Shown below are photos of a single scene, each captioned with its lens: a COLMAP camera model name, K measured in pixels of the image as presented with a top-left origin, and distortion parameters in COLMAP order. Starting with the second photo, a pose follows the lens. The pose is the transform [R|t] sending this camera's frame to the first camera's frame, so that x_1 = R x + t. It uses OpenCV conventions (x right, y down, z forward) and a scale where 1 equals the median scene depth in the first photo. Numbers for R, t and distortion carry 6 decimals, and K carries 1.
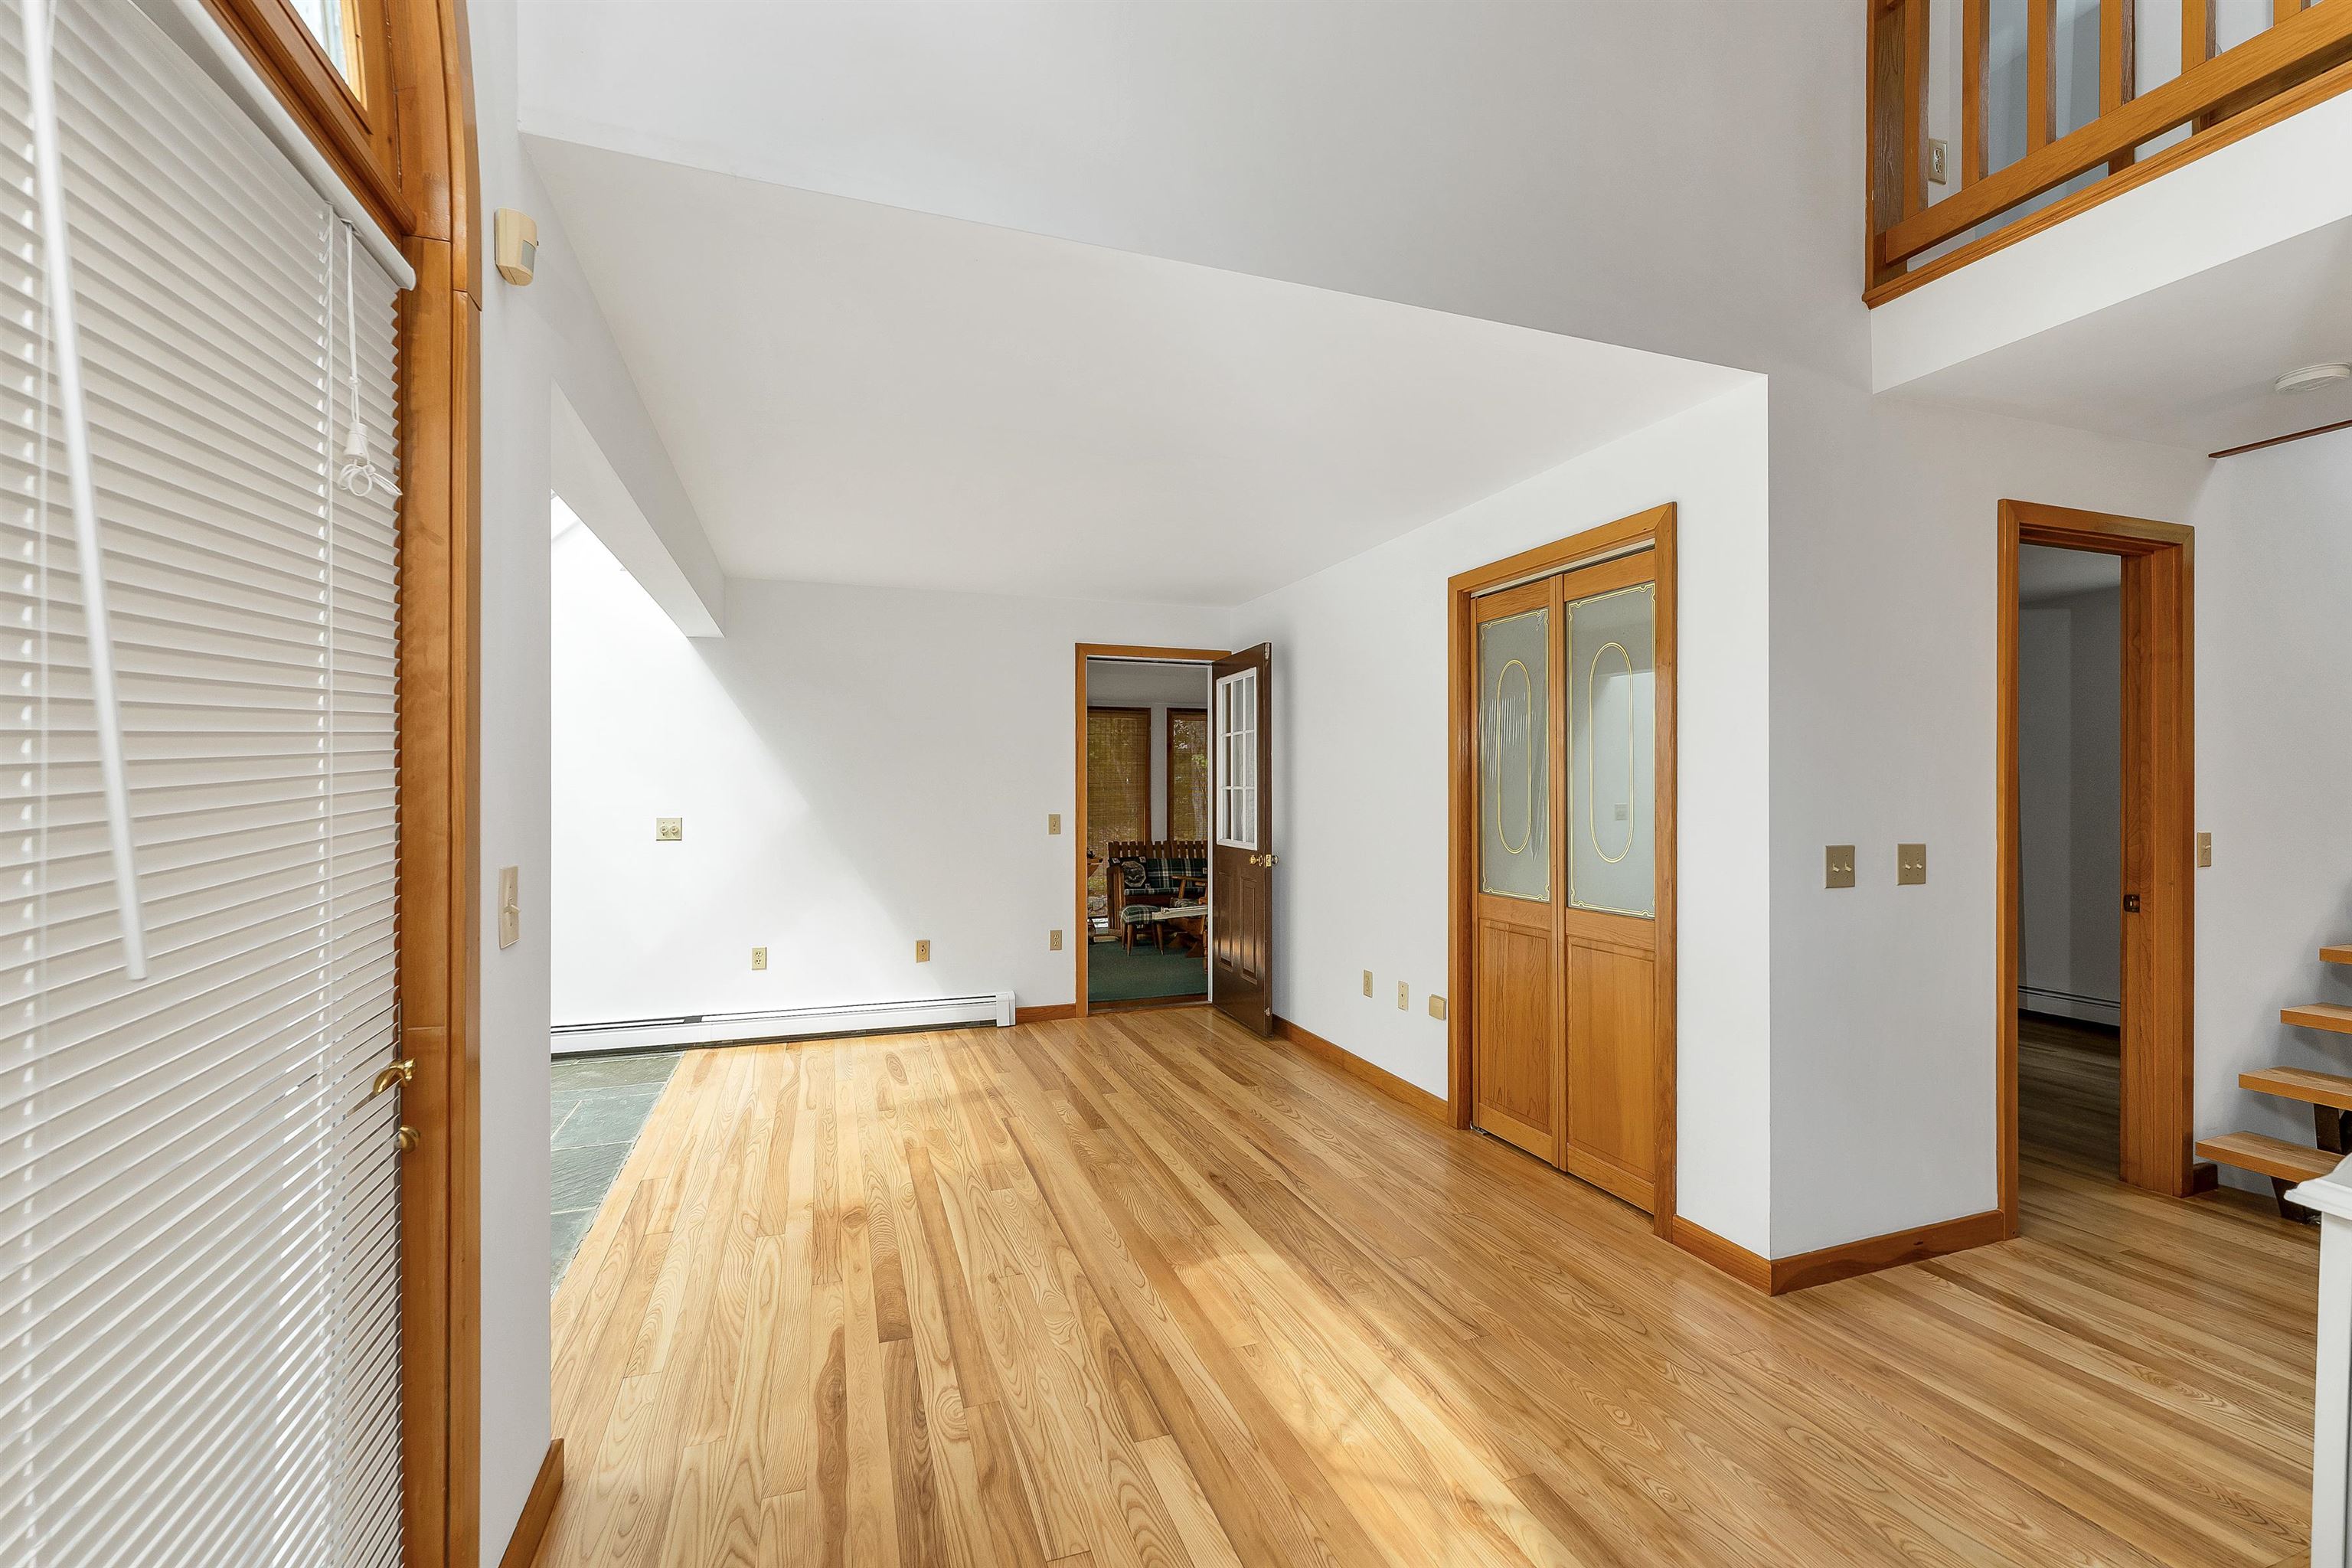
lens RADIAL K [[986.4, 0, 1159.1], [0, 986.4, 777.8], [0, 0, 1]] dist [0.002410, 0.000014]
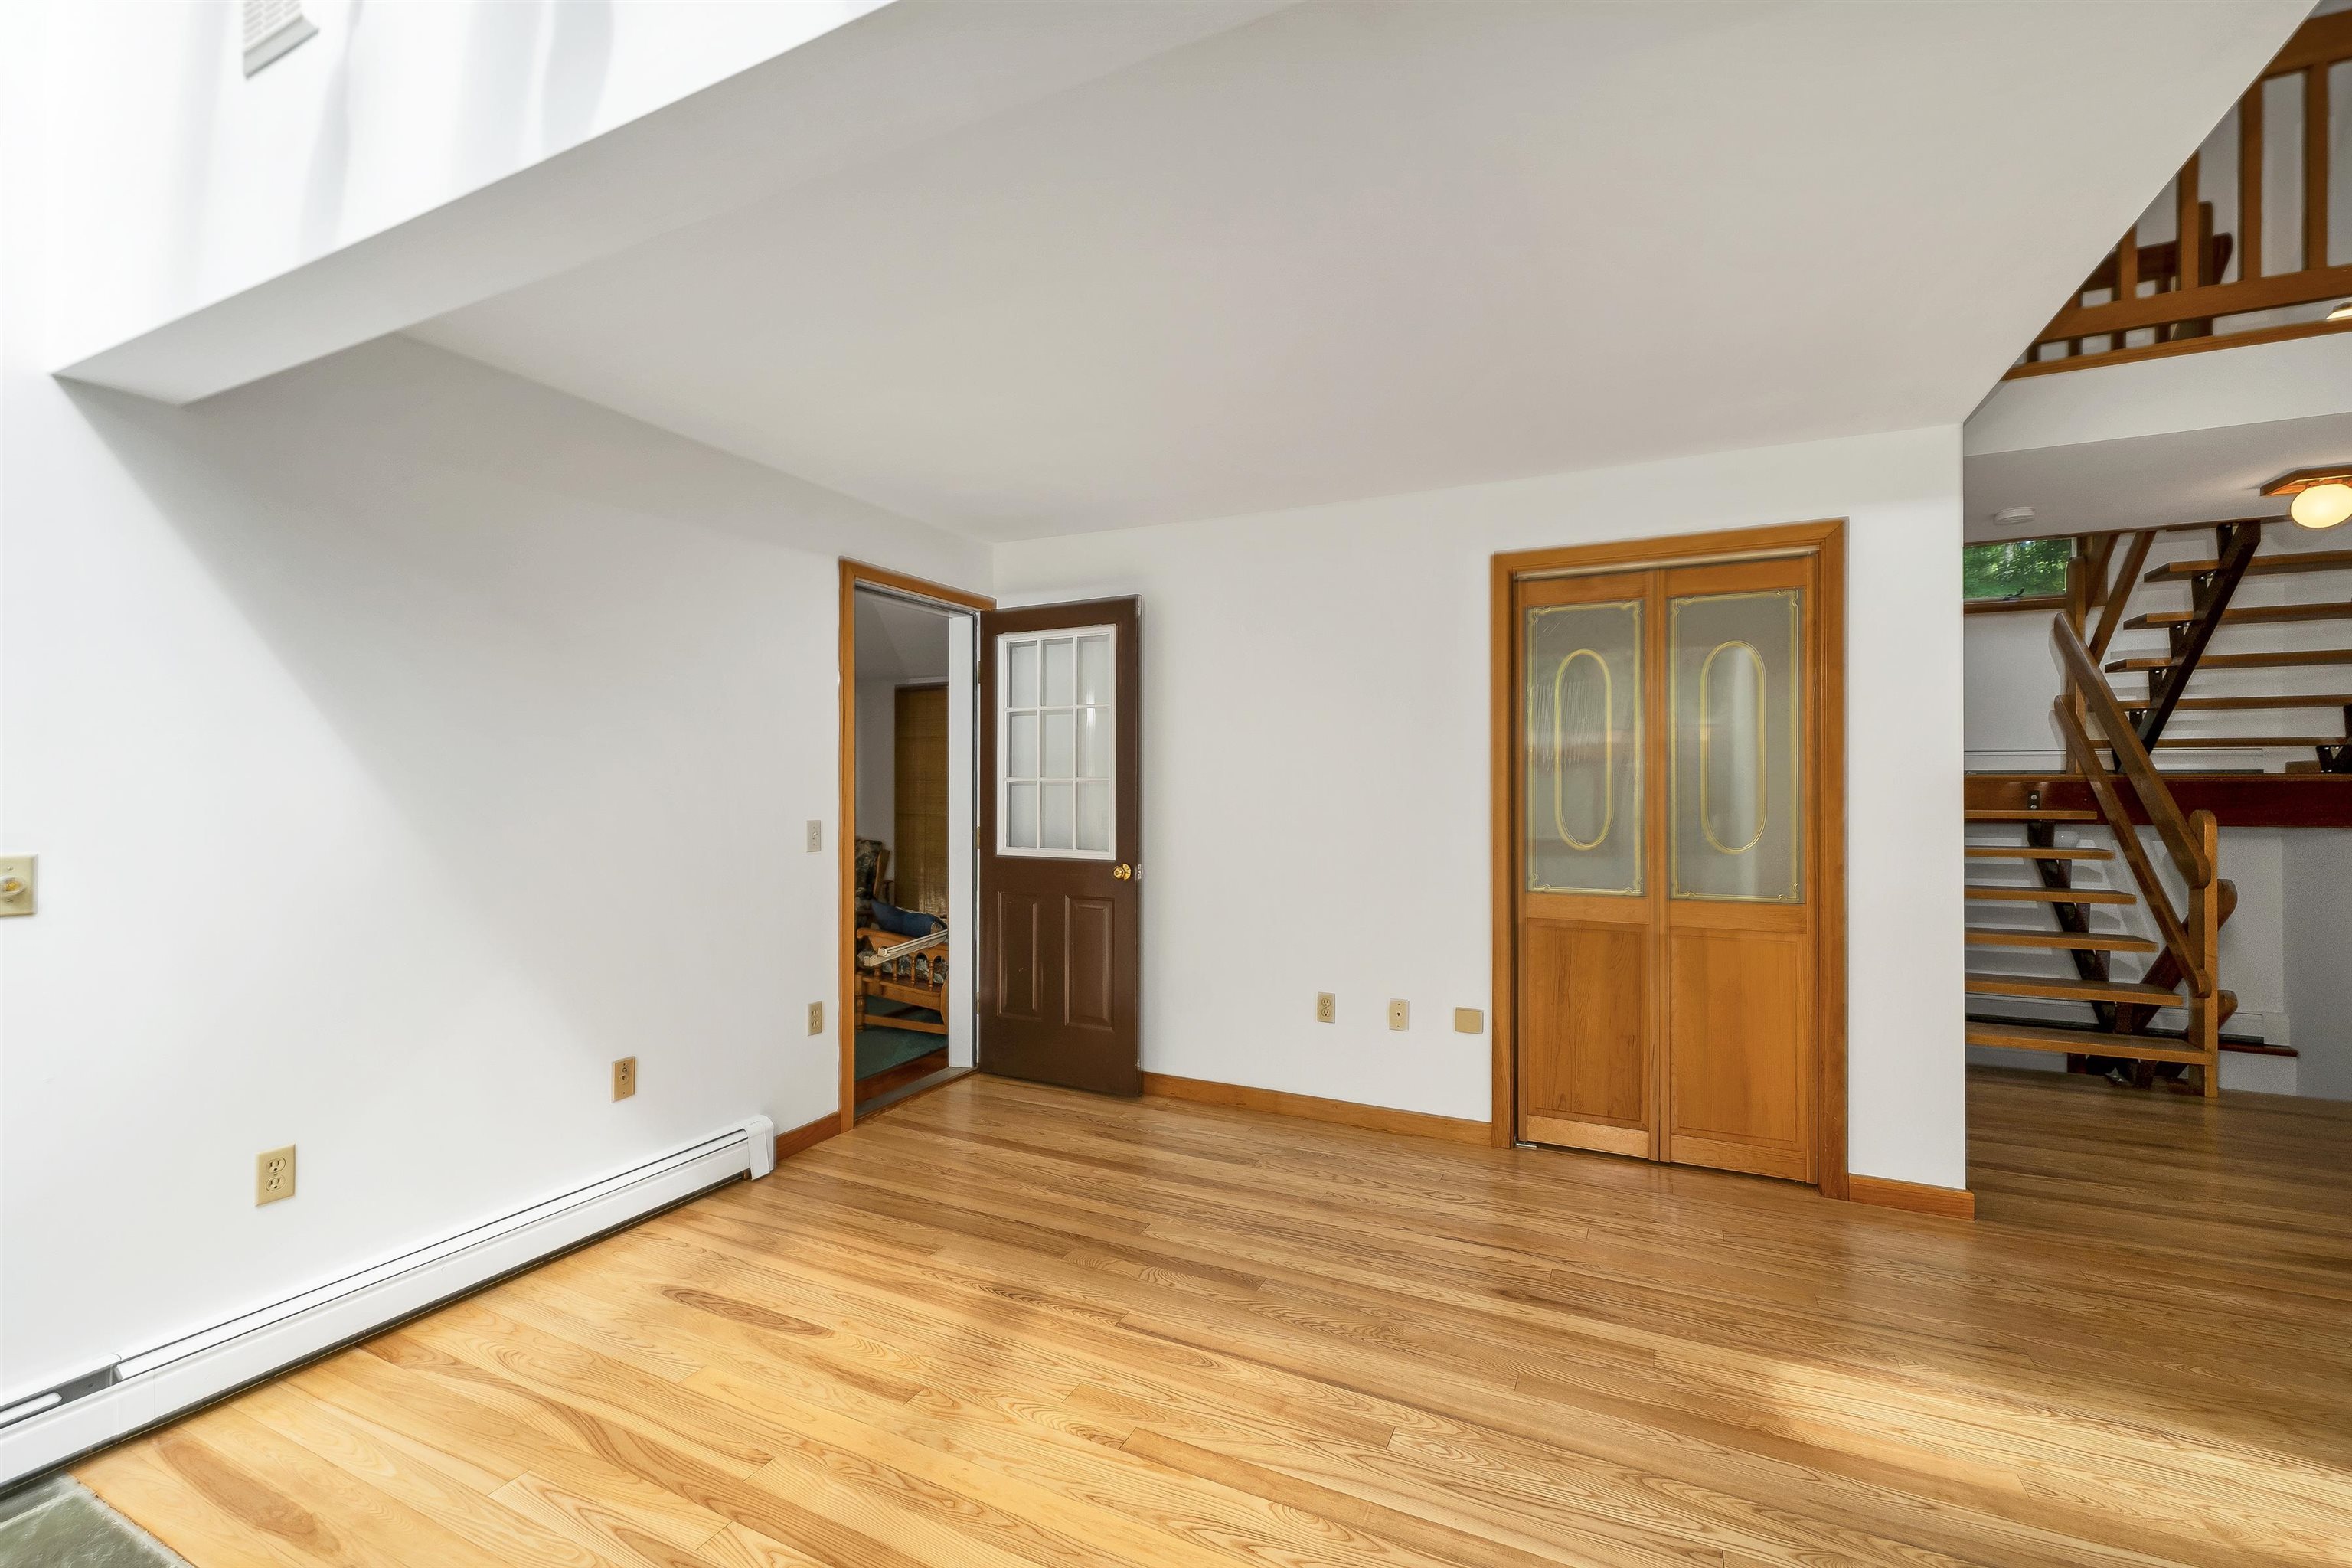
lens RADIAL K [[997.2, 0, 1159.1], [0, 997.2, 779.2], [0, 0, 1]] dist [0.003081, -0.000606]
pose [[0.704817, 0.004583, 0.709375, -0.580904], [-0.010425, 0.999938, 0.003897, 0.007275], [-0.709313, -0.010142, 0.704821, 0.557061]]
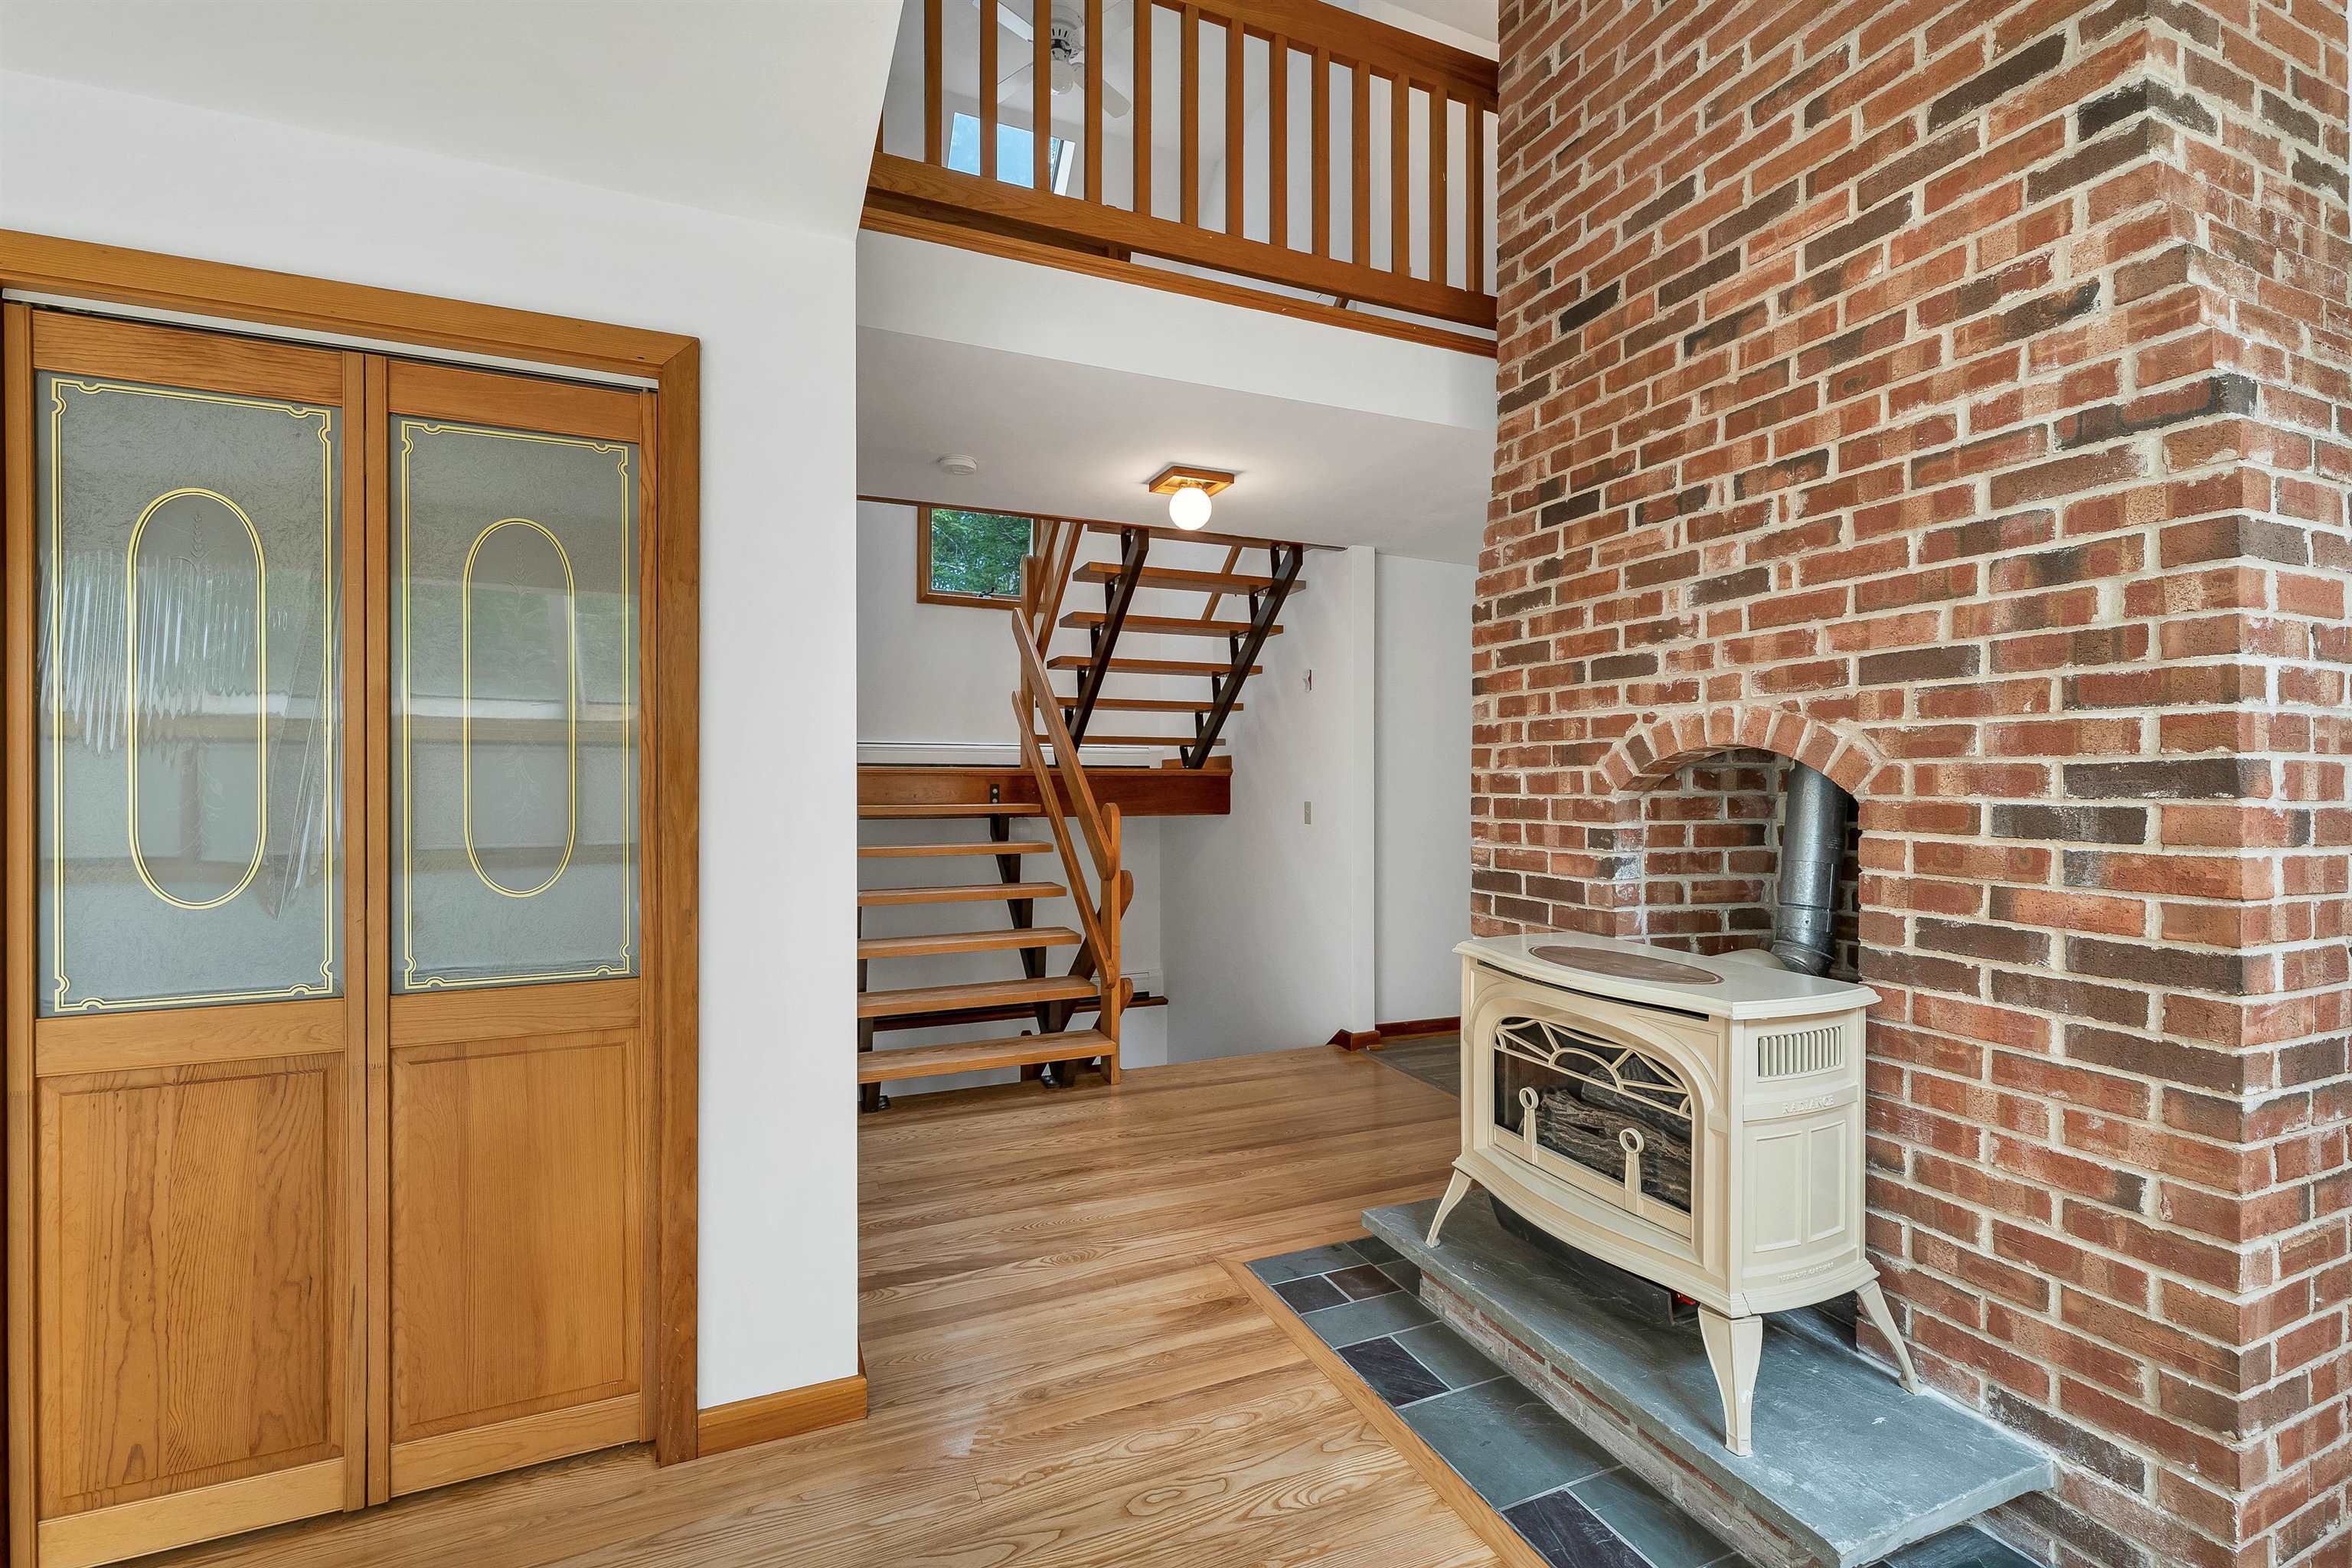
lens RADIAL K [[986.4, 0, 1159.1], [0, 986.4, 777.8], [0, 0, 1]] dist [0.002410, 0.000014]
pose [[-0.065692, 0.003578, 0.997834, -0.118820], [-0.012571, 0.999911, -0.004413, 0.010369], [-0.997761, -0.012833, -0.065641, 0.537409]]
